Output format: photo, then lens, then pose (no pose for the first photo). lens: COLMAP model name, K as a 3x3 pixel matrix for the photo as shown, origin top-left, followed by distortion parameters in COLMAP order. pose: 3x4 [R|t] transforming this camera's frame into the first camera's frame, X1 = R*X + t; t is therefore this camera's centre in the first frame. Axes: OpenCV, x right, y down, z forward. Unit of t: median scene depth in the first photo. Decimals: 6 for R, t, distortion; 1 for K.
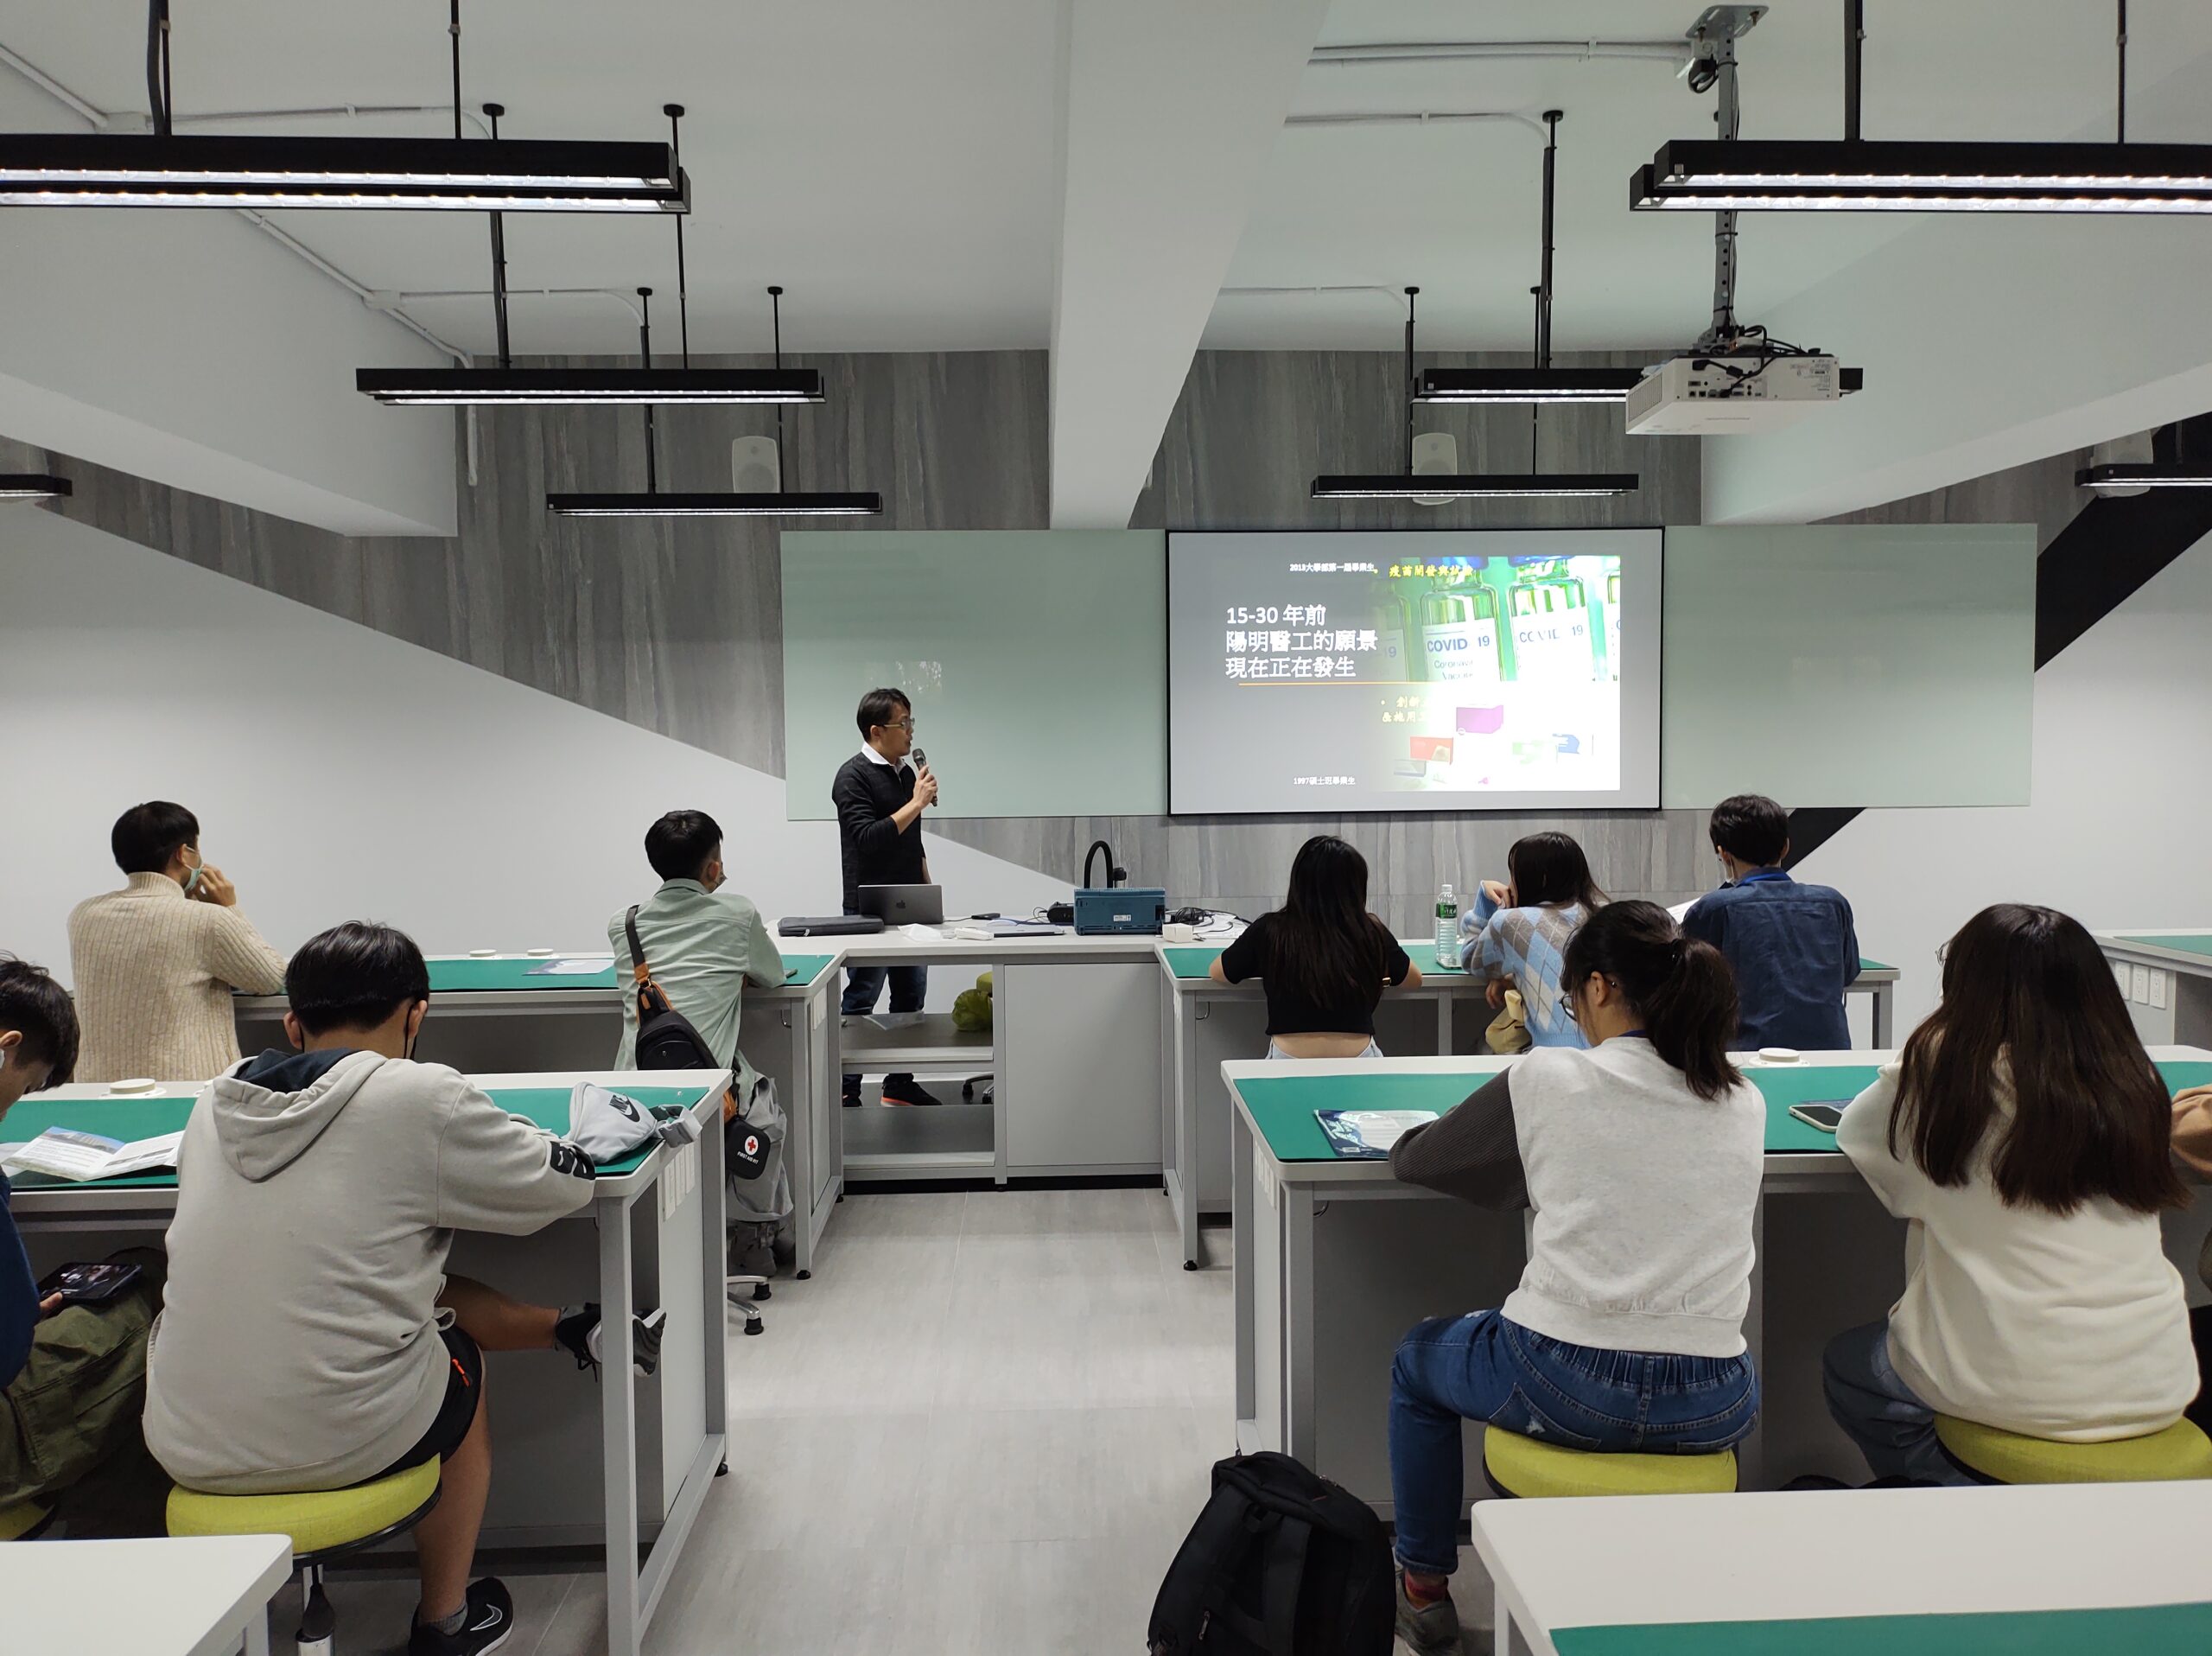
lens RADIAL K [[1540.5, 0, 1100.7], [0, 1540.5, 850.4], [0, 0, 1]] dist [0.011552, 0.006393]
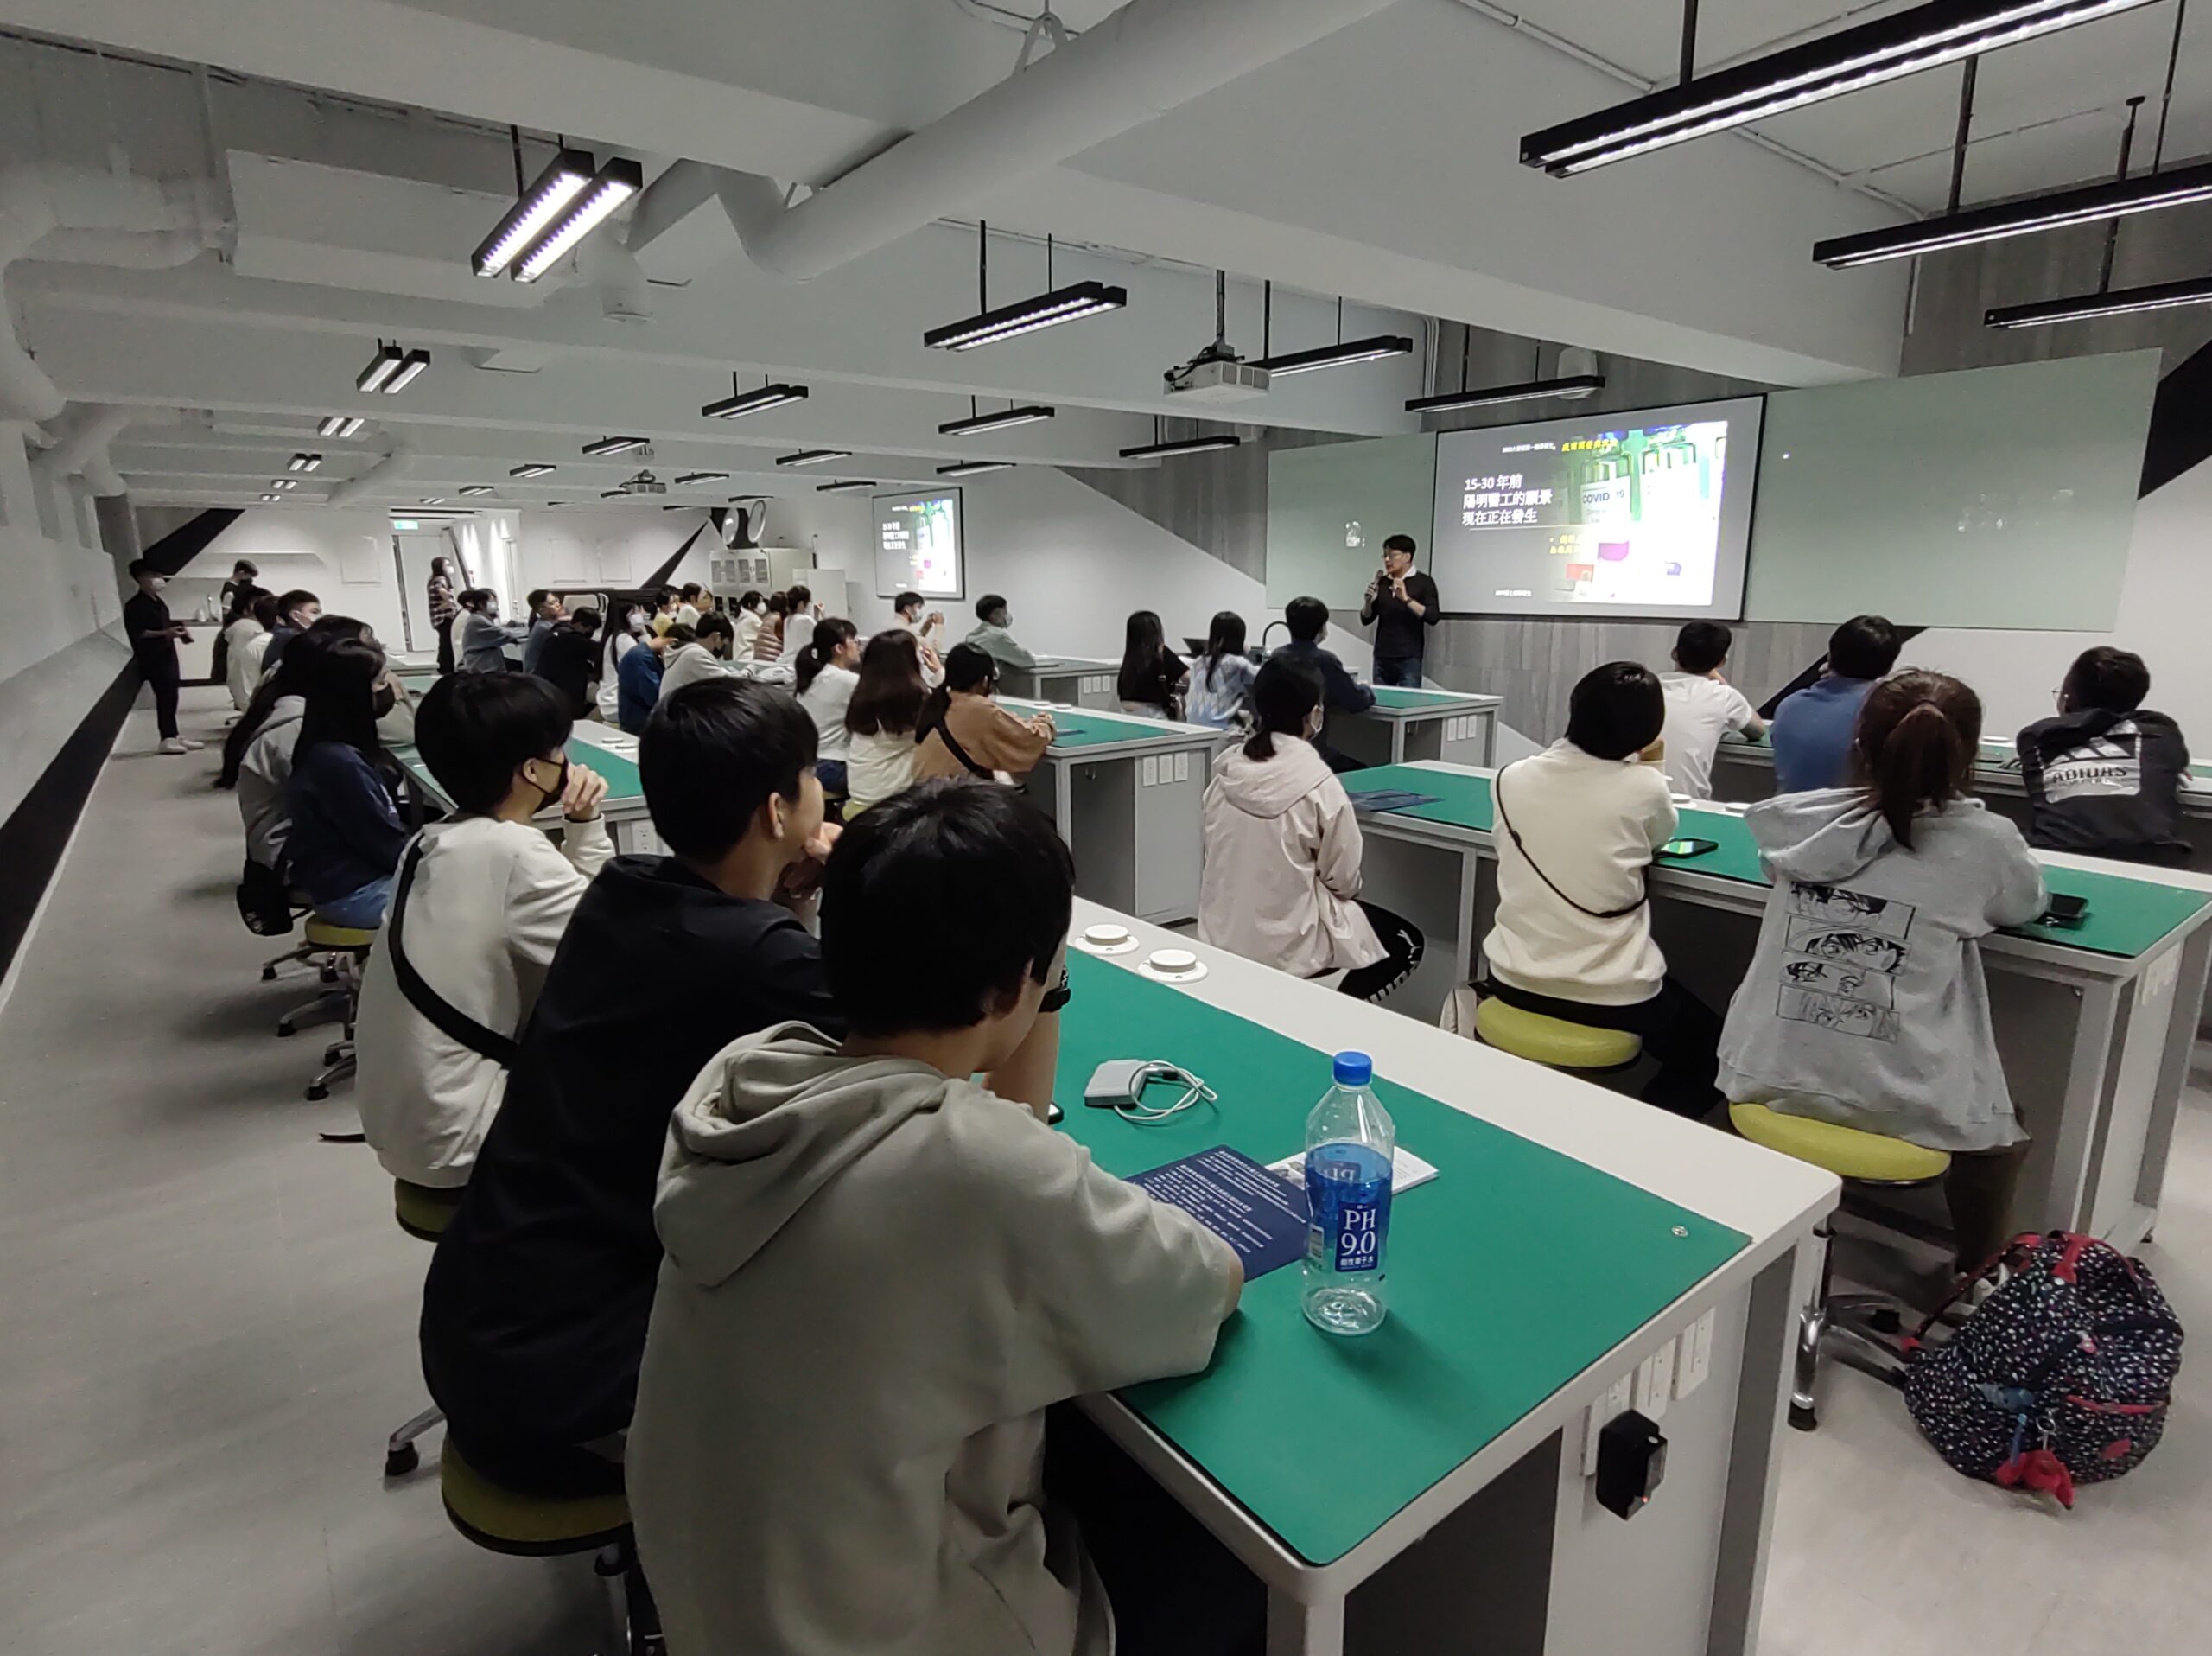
lens RADIAL K [[1210.5, 0, 1101.8], [0, 1210.5, 819.7], [0, 0, 1]] dist [-0.012988, -0.002236]
pose [[0.585508, 0.164946, -0.793709, 0.887095], [-0.053454, 0.984806, 0.165227, -0.001031], [0.808903, -0.054314, 0.585428, -0.030039]]
